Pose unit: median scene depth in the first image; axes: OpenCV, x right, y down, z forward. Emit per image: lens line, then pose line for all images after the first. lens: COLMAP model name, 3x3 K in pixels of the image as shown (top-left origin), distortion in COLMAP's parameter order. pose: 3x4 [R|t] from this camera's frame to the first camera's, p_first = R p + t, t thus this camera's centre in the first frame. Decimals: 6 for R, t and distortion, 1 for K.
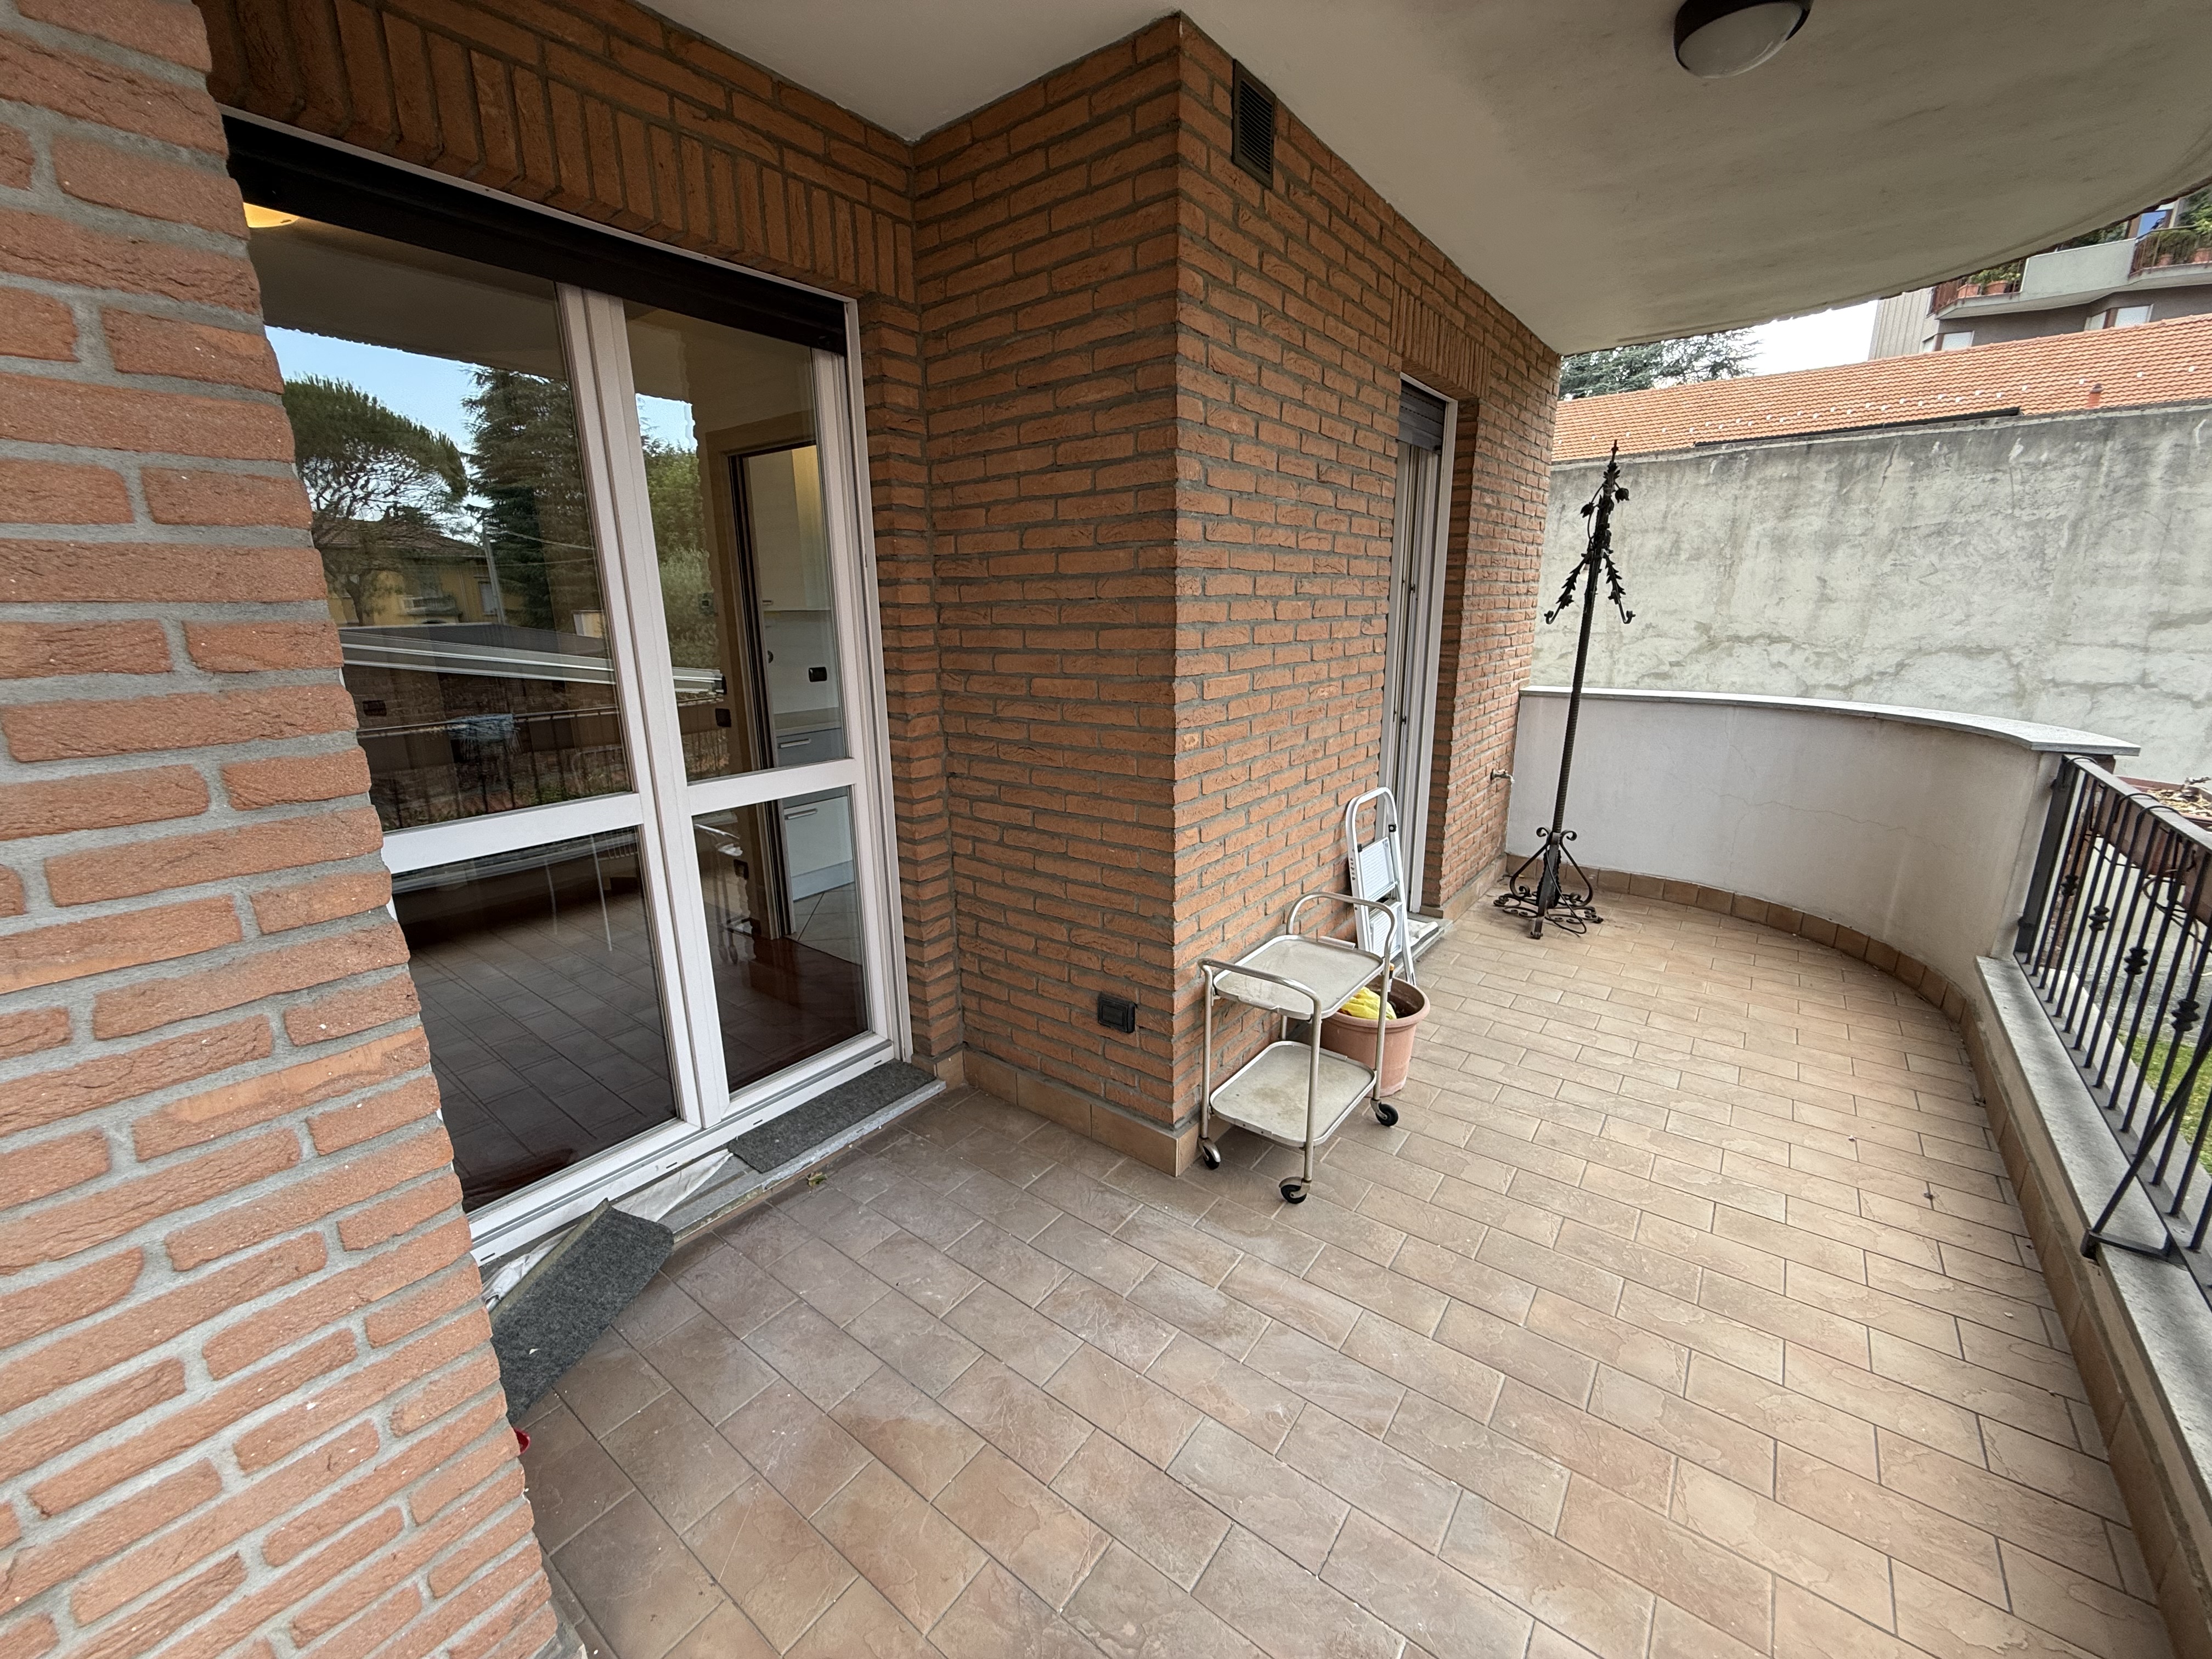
lens RADIAL K [[882.5, 0, 1095.4], [0, 882.5, 835.8], [0, 0, 1]] dist [-0.001263, 0.000273]
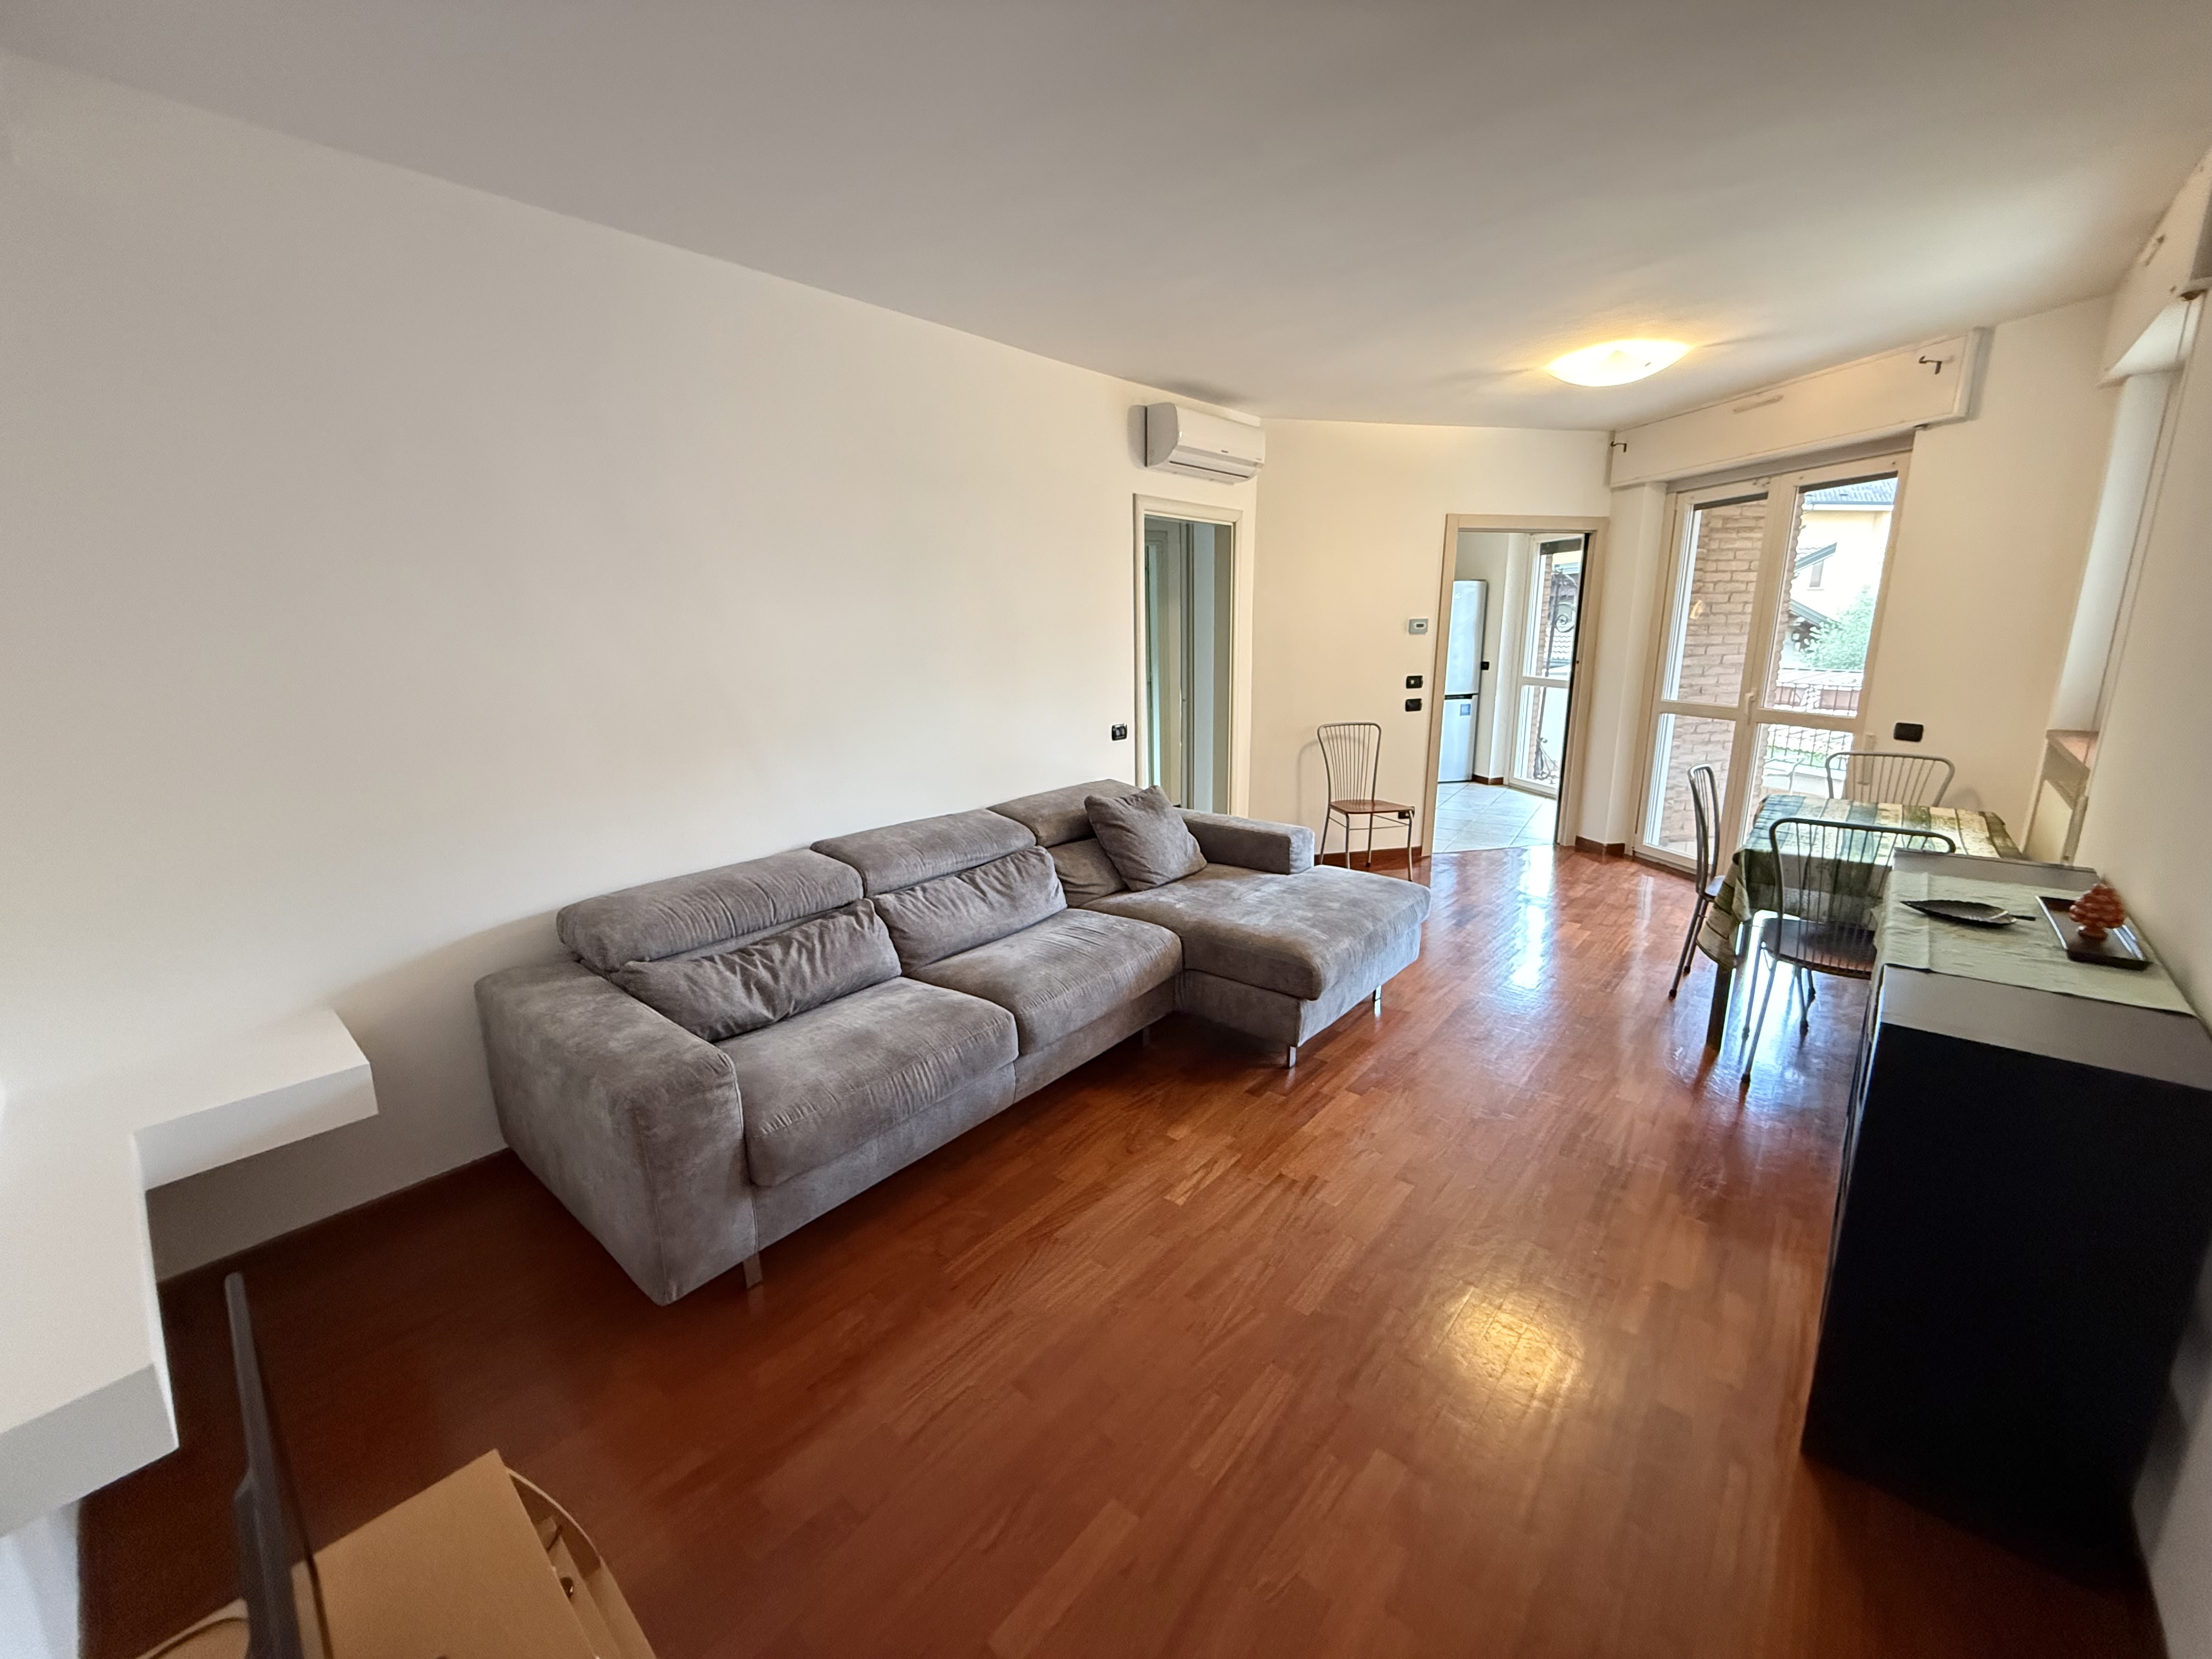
lens RADIAL K [[882.5, 0, 1103.2], [0, 882.5, 826.0], [0, 0, 1]] dist [-0.001263, 0.000273]
pose [[0.647121, -0.162021, 0.744972, -3.116966], [0.195852, 0.979693, 0.042942, -0.167753], [-0.736802, 0.118115, 0.665712, 0.747180]]
